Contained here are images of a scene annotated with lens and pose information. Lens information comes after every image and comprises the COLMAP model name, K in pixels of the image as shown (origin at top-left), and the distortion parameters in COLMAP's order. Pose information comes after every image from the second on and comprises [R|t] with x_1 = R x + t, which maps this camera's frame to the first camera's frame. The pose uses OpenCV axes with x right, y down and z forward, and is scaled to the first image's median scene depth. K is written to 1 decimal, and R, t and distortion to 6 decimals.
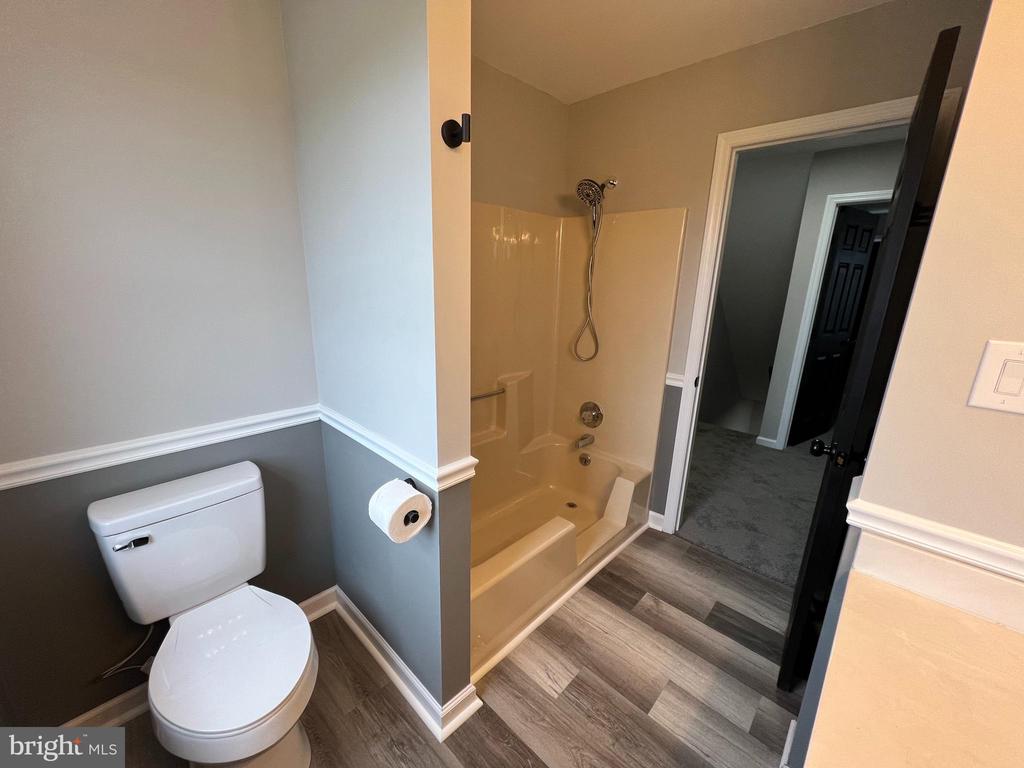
lens RADIAL K [[409.4, 0, 512.1], [0, 409.4, 385.3], [0, 0, 1]] dist [-0.002748, 0.000846]
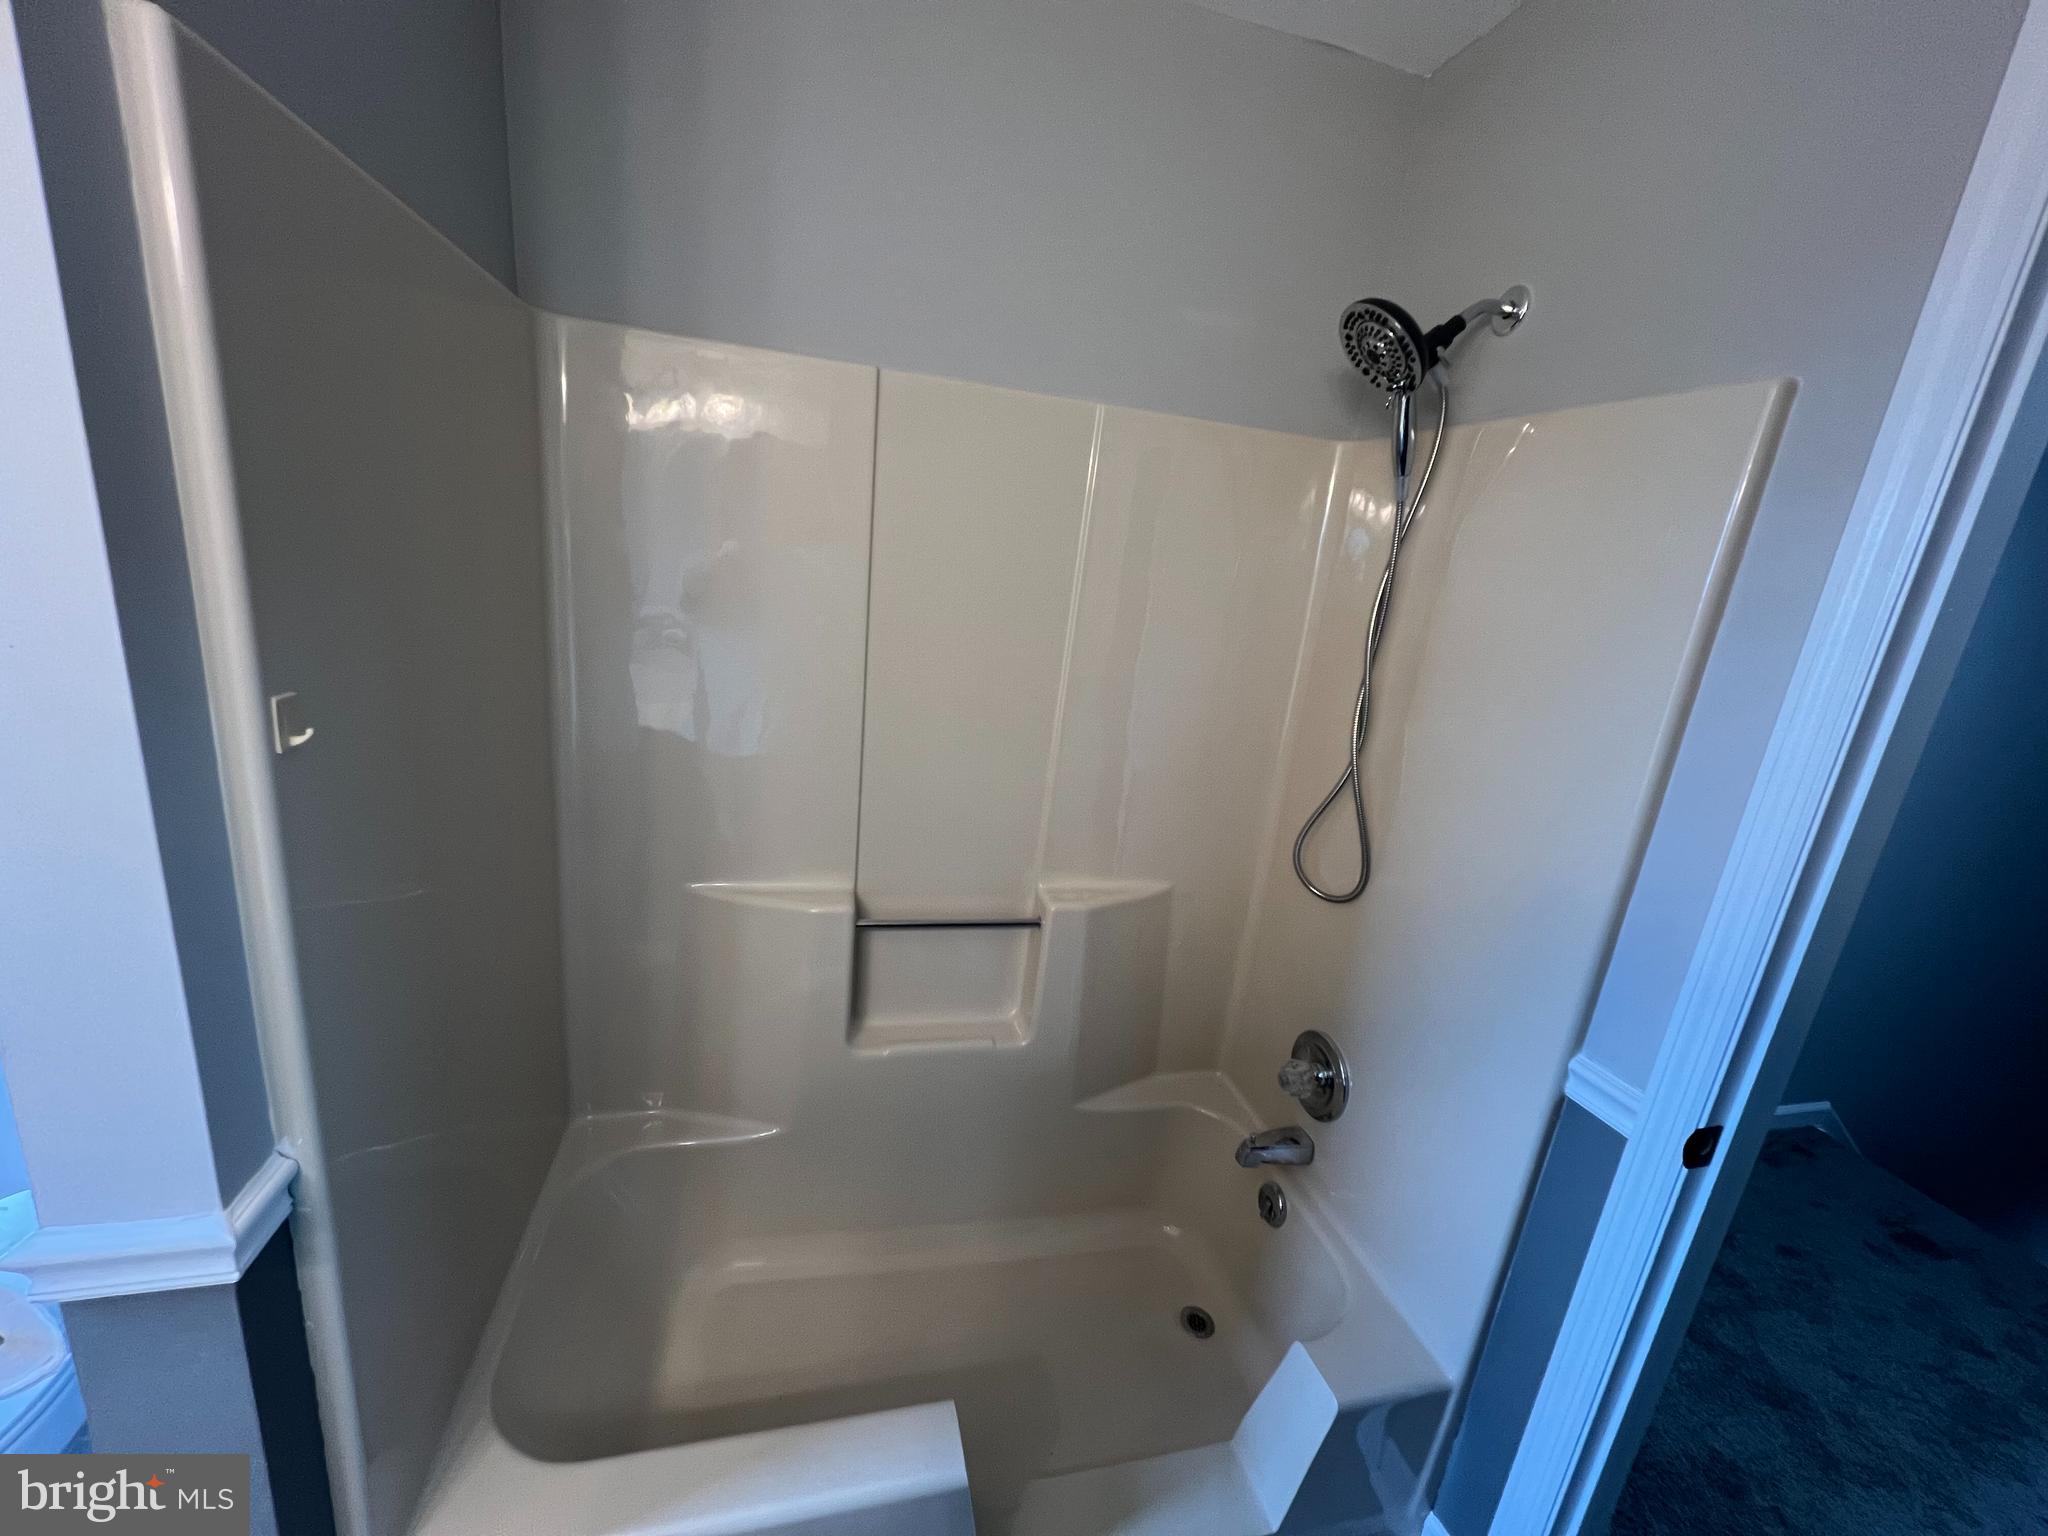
lens RADIAL K [[815.3, 0, 1022.3], [0, 815.3, 767.7], [0, 0, 1]] dist [-0.001389, 0.000108]
pose [[0.847181, 0.193187, -0.494937, 0.274380], [-0.213870, 0.976744, 0.015169, -0.120068], [0.486358, 0.093002, 0.868796, 0.355451]]
